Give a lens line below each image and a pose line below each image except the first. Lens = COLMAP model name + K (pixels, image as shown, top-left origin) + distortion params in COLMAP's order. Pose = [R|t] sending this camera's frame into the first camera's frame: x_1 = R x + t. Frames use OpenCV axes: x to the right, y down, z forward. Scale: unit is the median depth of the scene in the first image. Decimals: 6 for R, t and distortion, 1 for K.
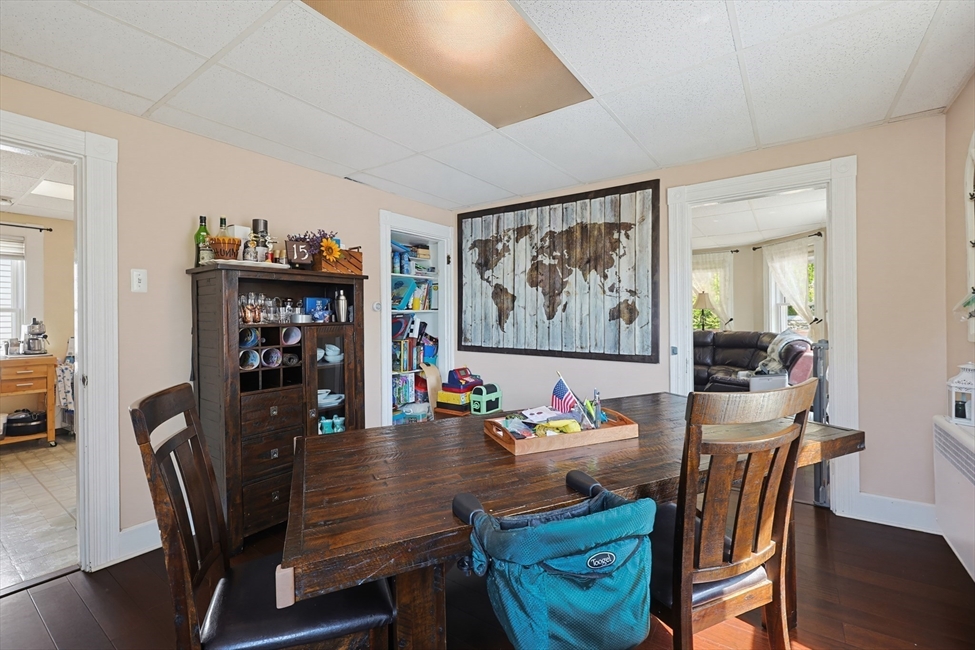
lens RADIAL K [[420.2, 0, 484.9], [0, 420.2, 325.1], [0, 0, 1]] dist [-0.000130, 0.000115]
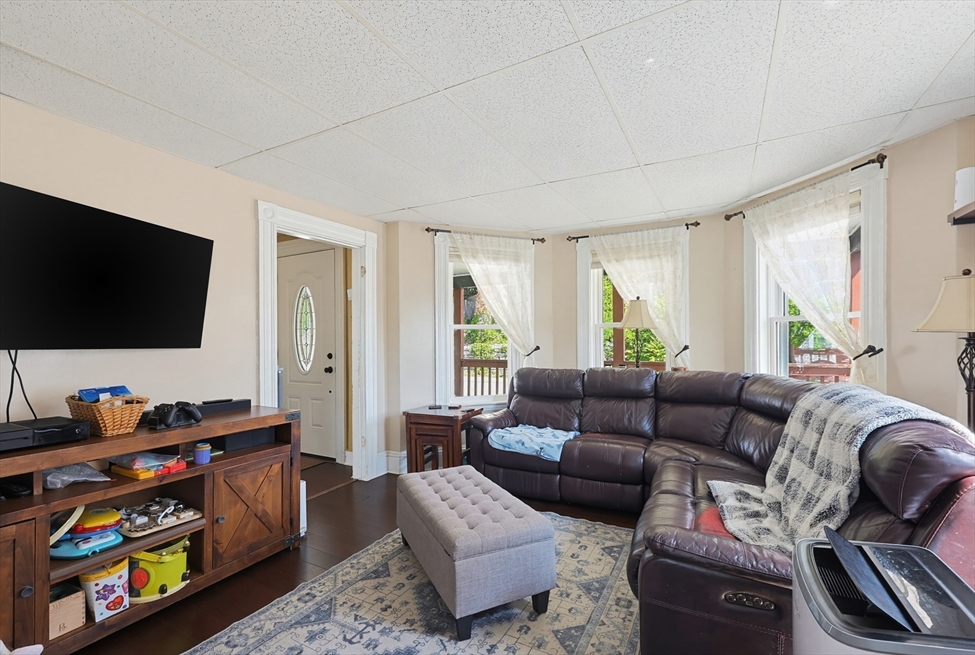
lens RADIAL K [[421.6, 0, 486.5], [0, 421.6, 339.6], [0, 0, 1]] dist [-0.002682, 0.000019]
pose [[0.991726, 0.015742, 0.127402, 0.267981], [-0.013459, 0.999734, -0.018755, -0.010146], [-0.127663, 0.016885, 0.991674, 0.505868]]
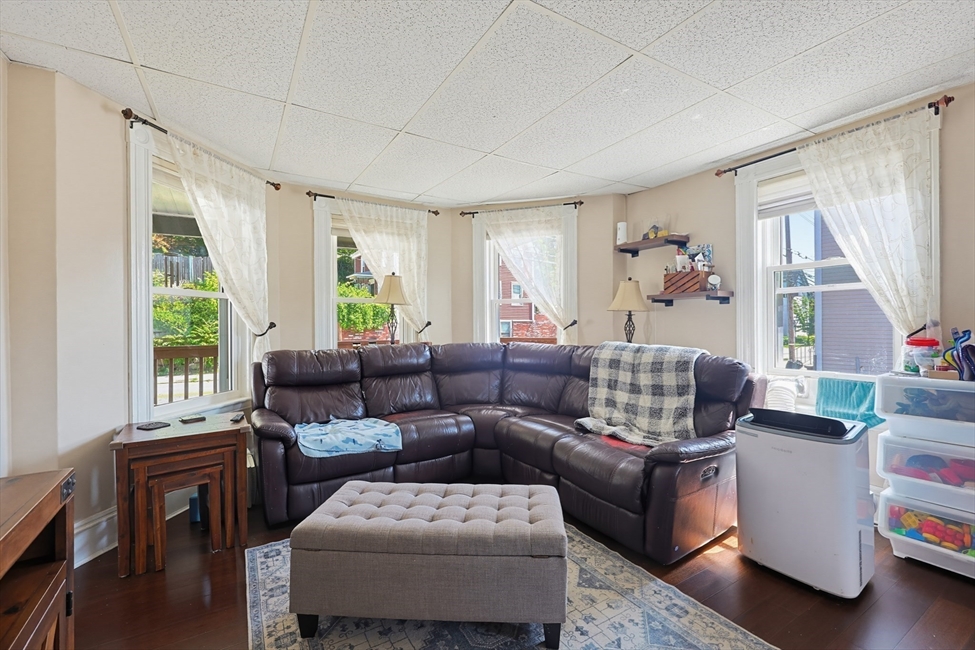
lens RADIAL K [[425.4, 0, 493.7], [0, 425.4, 323.1], [0, 0, 1]] dist [-0.001183, 0.000024]
pose [[0.382457, 0.017980, 0.923798, 0.051898], [0.008370, 0.999702, -0.022923, 0.001334], [-0.923935, 0.016499, 0.382193, 0.719133]]
